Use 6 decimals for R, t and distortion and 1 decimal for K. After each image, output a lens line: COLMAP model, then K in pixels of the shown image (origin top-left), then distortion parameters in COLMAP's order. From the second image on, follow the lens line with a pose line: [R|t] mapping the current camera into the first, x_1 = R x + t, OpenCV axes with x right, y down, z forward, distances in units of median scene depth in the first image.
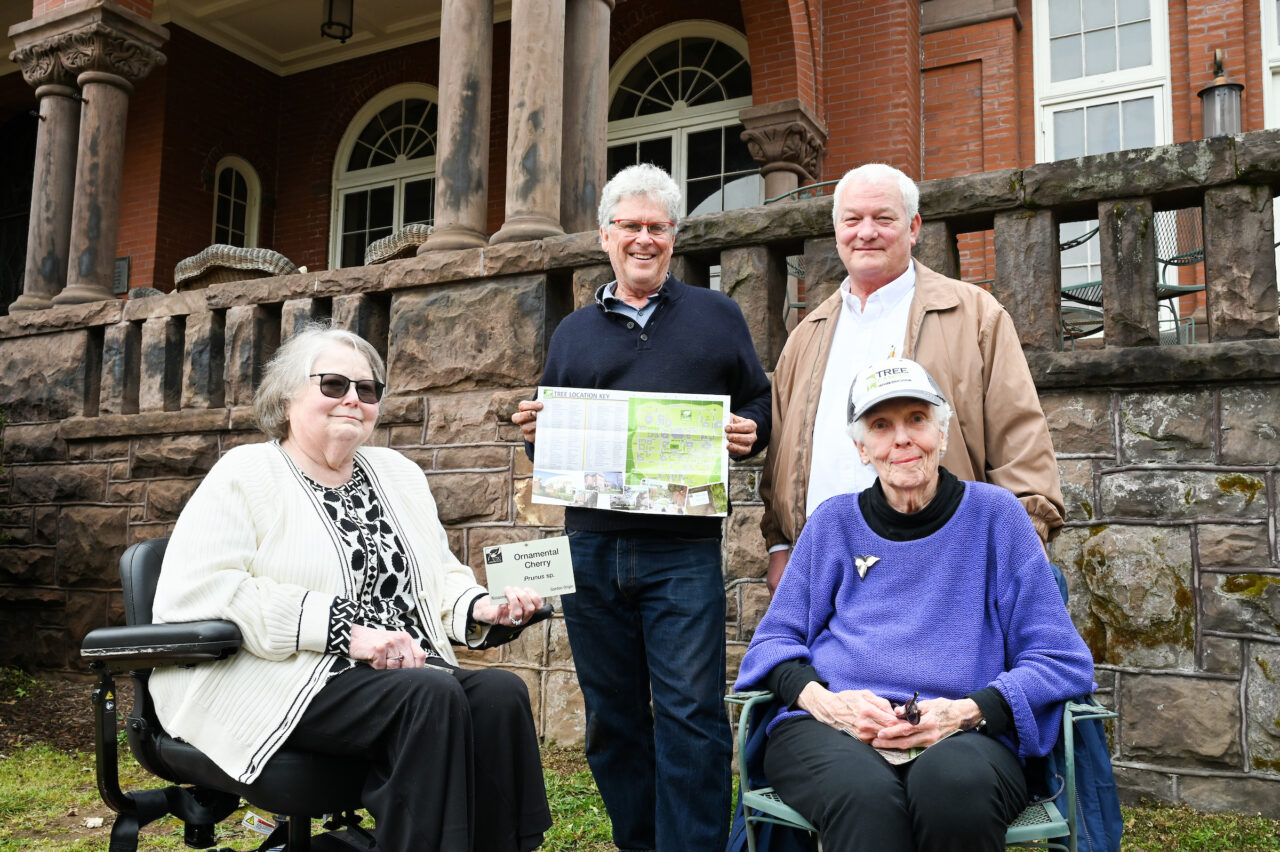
lens RADIAL K [[1076.6, 0, 640.0], [0, 1076.6, 426.0], [0, 0, 1]] dist [0.000308, 0.000954]
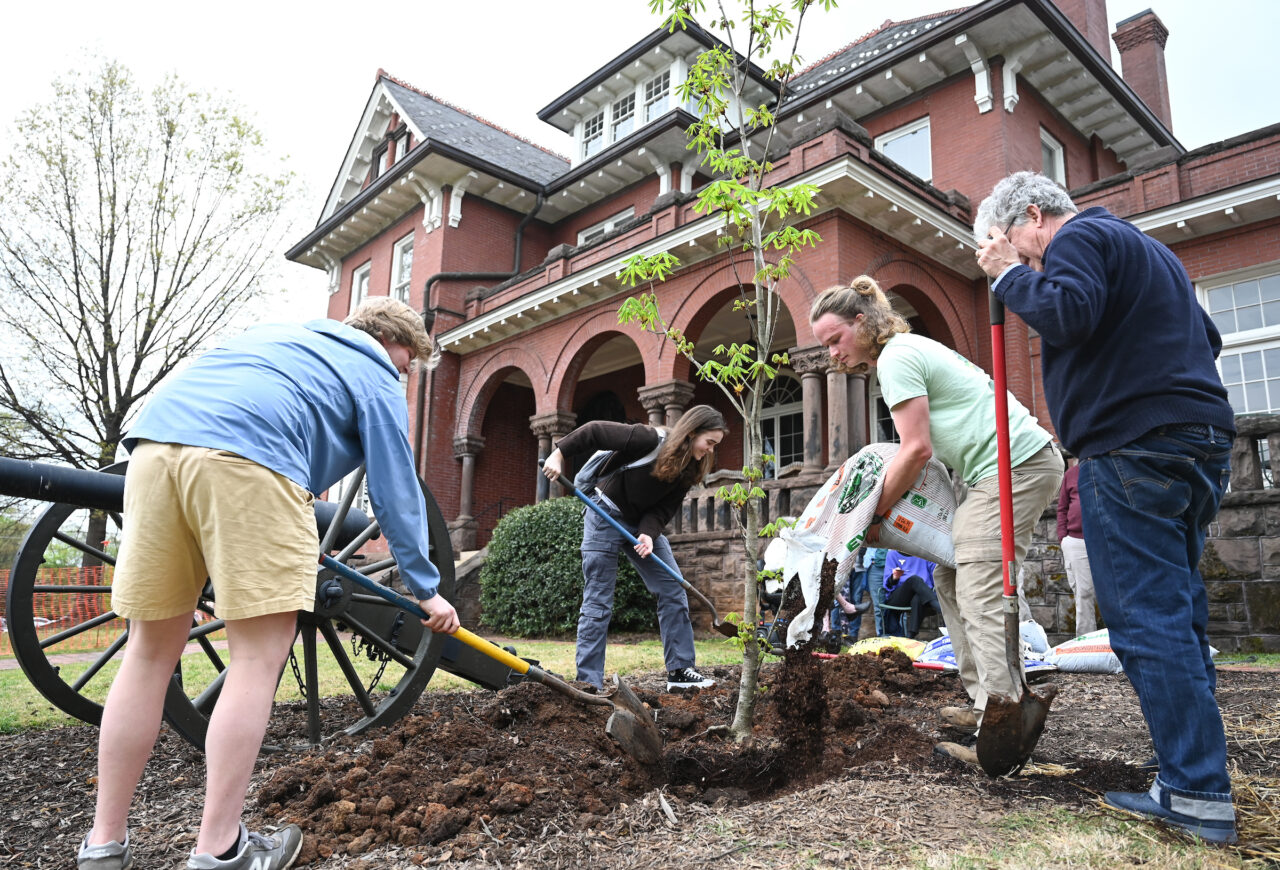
lens RADIAL K [[887.4, 0, 616.2], [0, 887.4, 429.3], [0, 0, 1]] dist [-0.000409, 0.000104]
pose [[0.931878, -0.063932, -0.357094, 0.164501], [0.022373, 0.992603, -0.119326, -0.007615], [0.362081, 0.103208, 0.926415, -1.176205]]
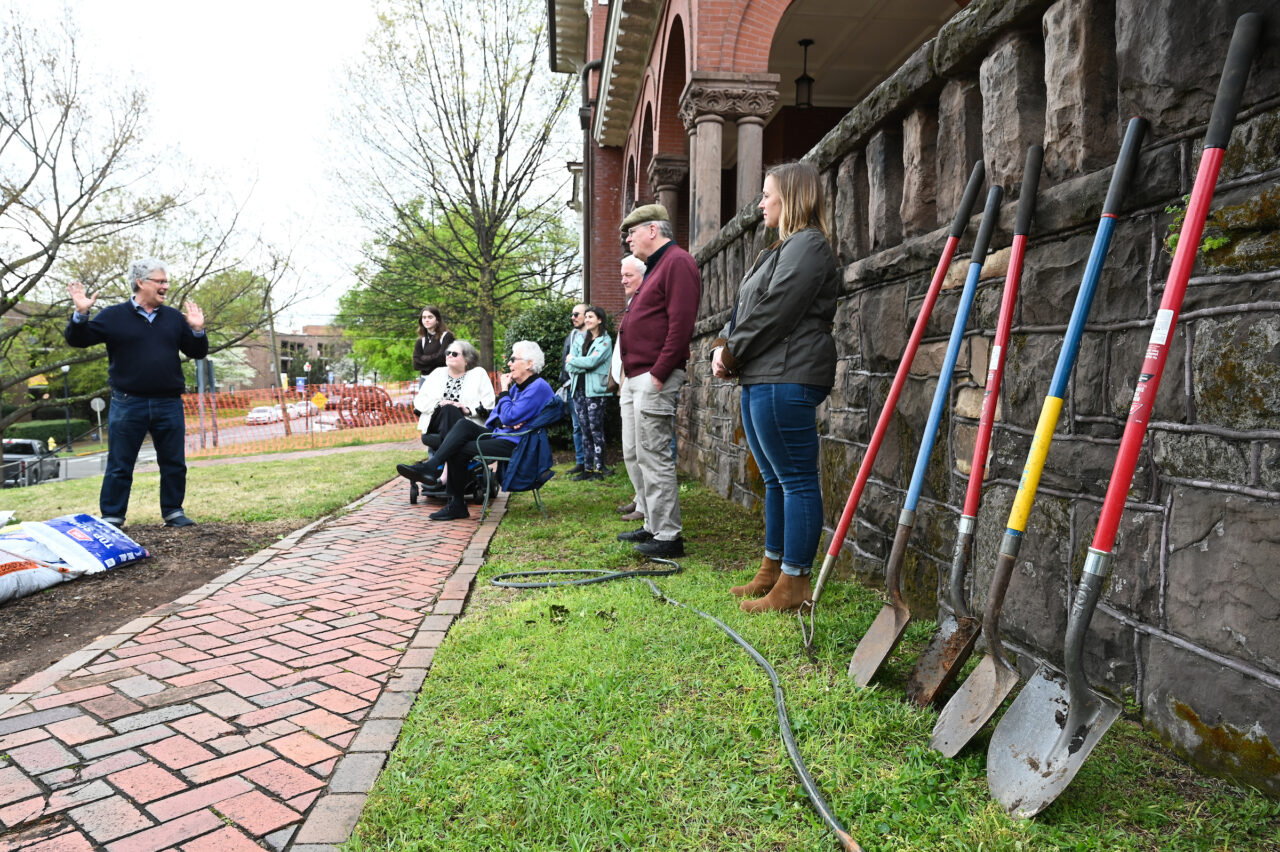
lens RADIAL K [[862.7, 0, 639.1], [0, 862.7, 433.1], [0, 0, 1]] dist [0.002517, -0.000506]
pose [[0.554133, 0.041636, -0.831386, 1.079120], [0.089694, 0.989947, 0.109360, -0.015961], [0.827582, -0.135170, 0.544828, -0.110702]]
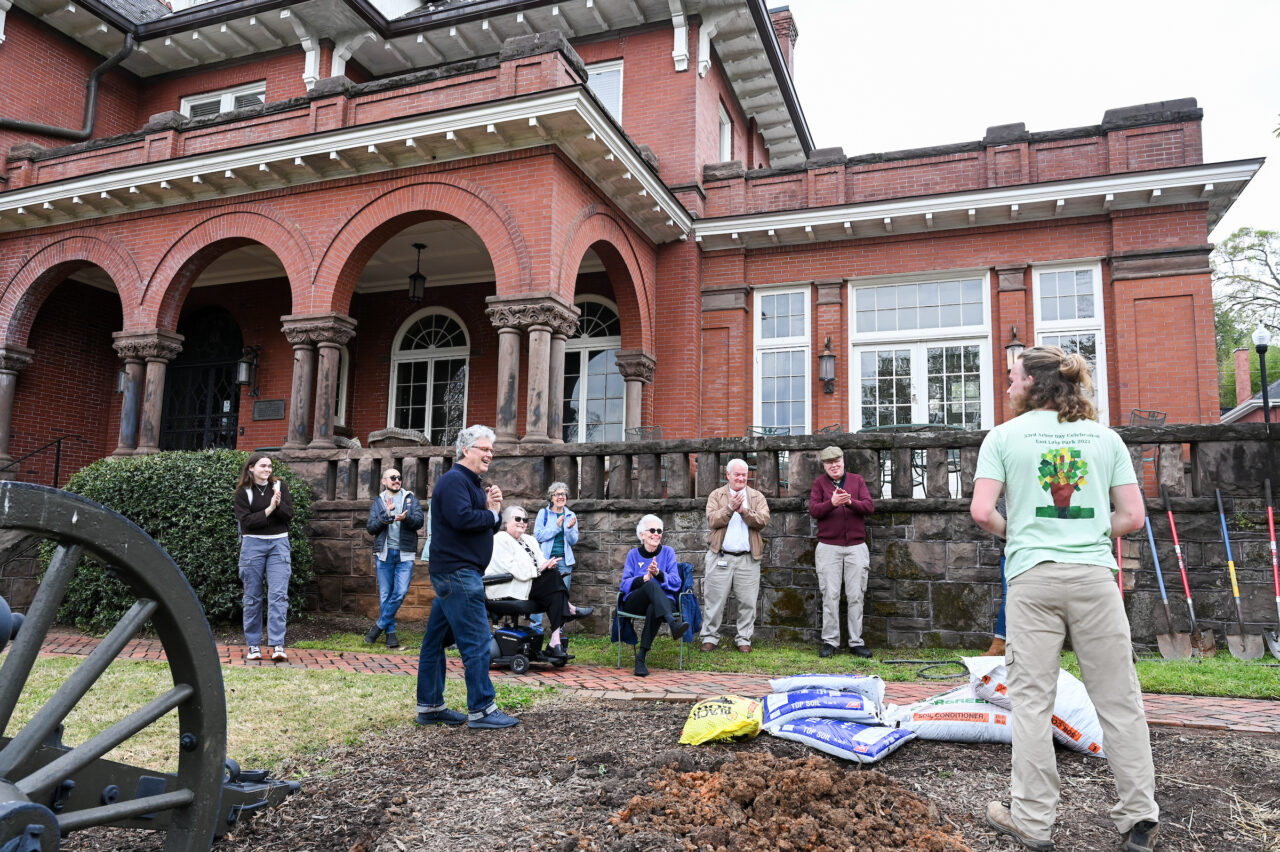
lens RADIAL K [[892.3, 0, 633.4], [0, 892.3, 434.9], [0, 0, 1]] dist [-0.000367, 0.003125]
pose [[0.992148, 0.020557, 0.123366, -0.109793], [-0.017813, 0.999570, -0.023301, -0.114348], [-0.123792, 0.020921, 0.992088, -0.962048]]
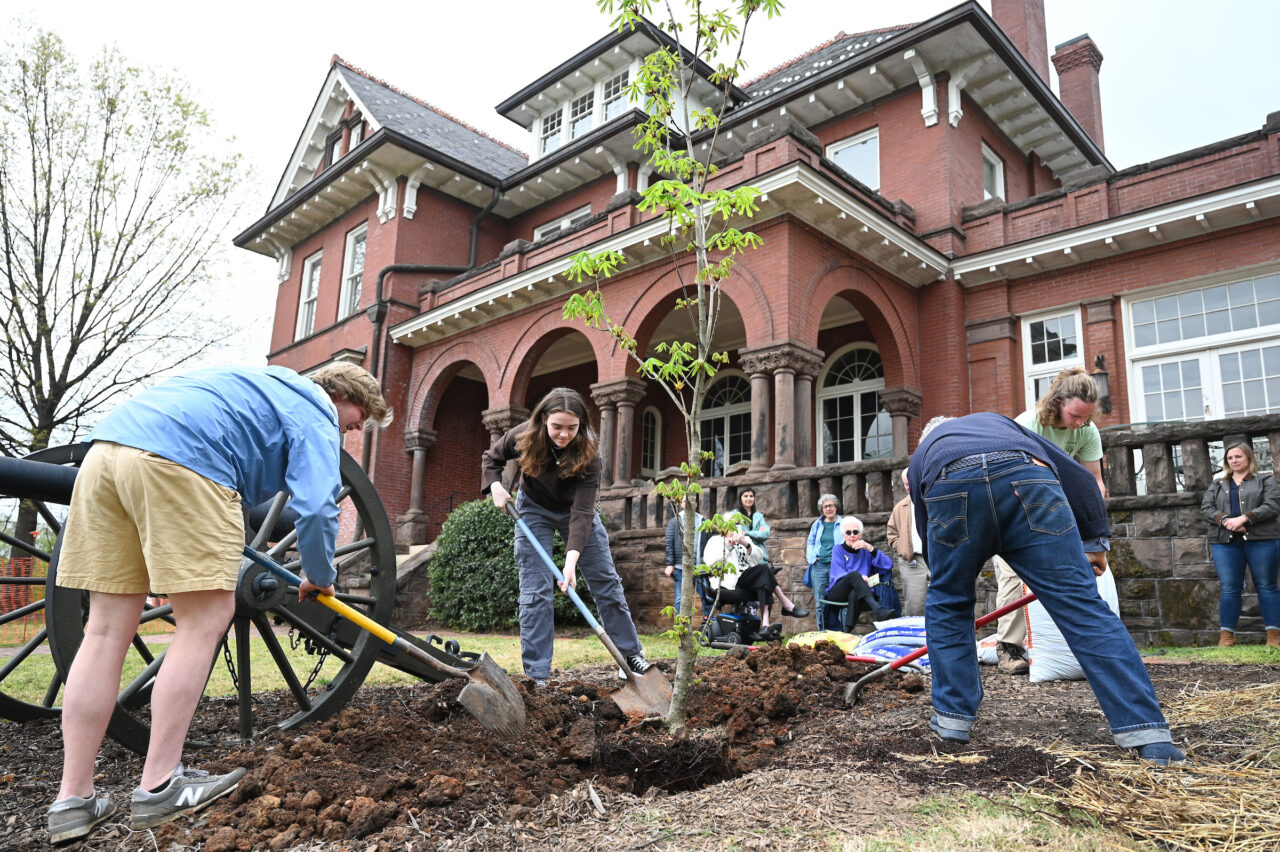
lens RADIAL K [[878.8, 0, 637.3], [0, 878.8, 431.5], [0, 0, 1]] dist [0.000667, 0.000312]
pose [[0.957026, -0.044968, -0.286493, 0.172329], [0.013198, 0.993635, -0.111873, -0.006678], [0.289700, 0.103284, 0.951528, -1.173228]]
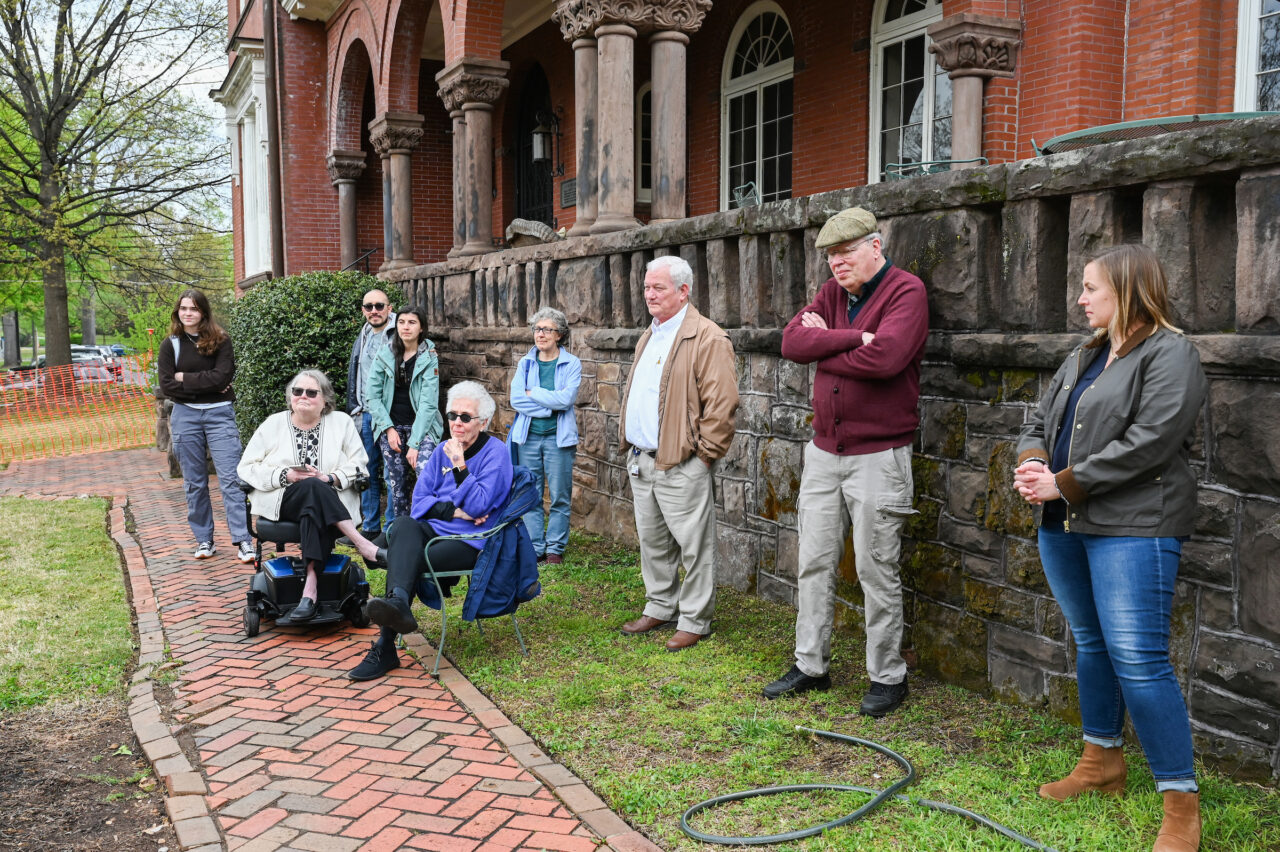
lens RADIAL K [[1150.6, 0, 640.0], [0, 1150.6, 426.0], [0, 0, 1]] dist [-0.001586, 0.001435]
pose [[0.806123, 0.036036, -0.590650, 0.756239], [0.079054, 0.982638, 0.167846, -0.136109], [0.586444, -0.181998, 0.789278, -0.284973]]
